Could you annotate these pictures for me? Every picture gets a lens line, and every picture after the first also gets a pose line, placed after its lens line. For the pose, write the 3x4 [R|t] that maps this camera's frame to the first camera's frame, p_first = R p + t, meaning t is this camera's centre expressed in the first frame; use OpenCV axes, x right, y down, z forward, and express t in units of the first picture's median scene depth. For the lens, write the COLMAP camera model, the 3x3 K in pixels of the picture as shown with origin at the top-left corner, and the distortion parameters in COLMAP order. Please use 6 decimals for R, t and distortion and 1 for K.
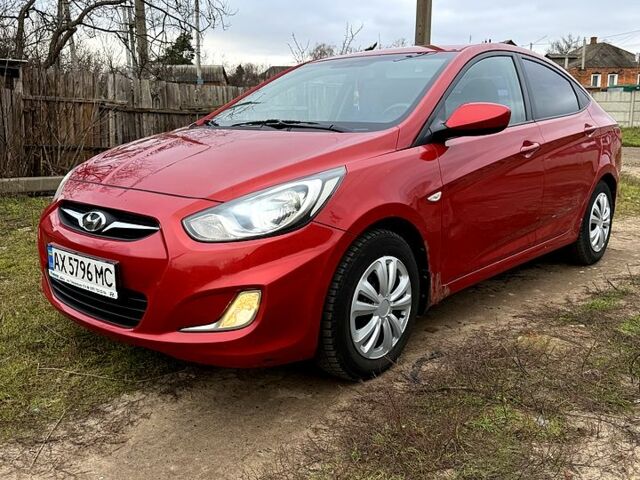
lens RADIAL K [[595.7, 0, 320.0], [0, 595.7, 240.0], [0, 0, 1]] dist [0.142786, -0.263958]
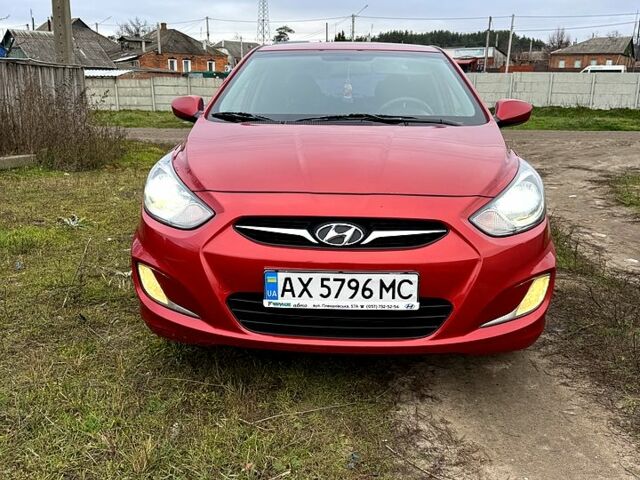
lens RADIAL K [[595.7, 0, 320.0], [0, 595.7, 240.0], [0, 0, 1]] dist [0.142786, -0.263958]
pose [[0.779820, -0.133391, 0.611627, -0.945882], [0.115116, 0.990929, 0.069342, -0.087648], [-0.615329, 0.016334, 0.788101, 0.324755]]
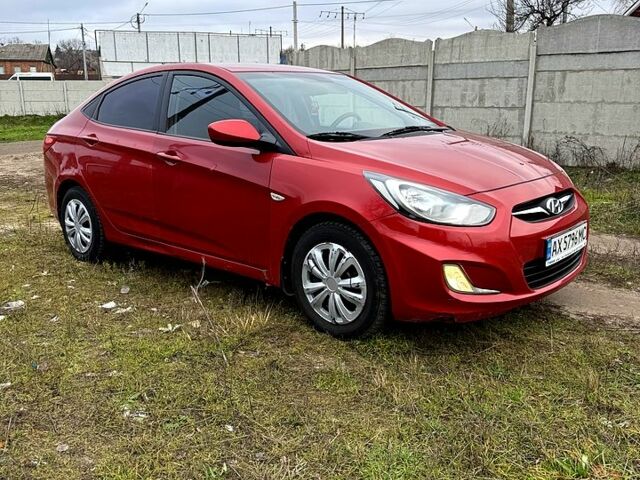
lens RADIAL K [[595.7, 0, 320.0], [0, 595.7, 240.0], [0, 0, 1]] dist [0.142786, -0.263958]
pose [[-0.001127, -0.219633, 0.975582, -1.677202], [0.216845, 0.952316, 0.214646, -0.355937], [-0.976205, 0.211792, 0.046553, 1.460302]]
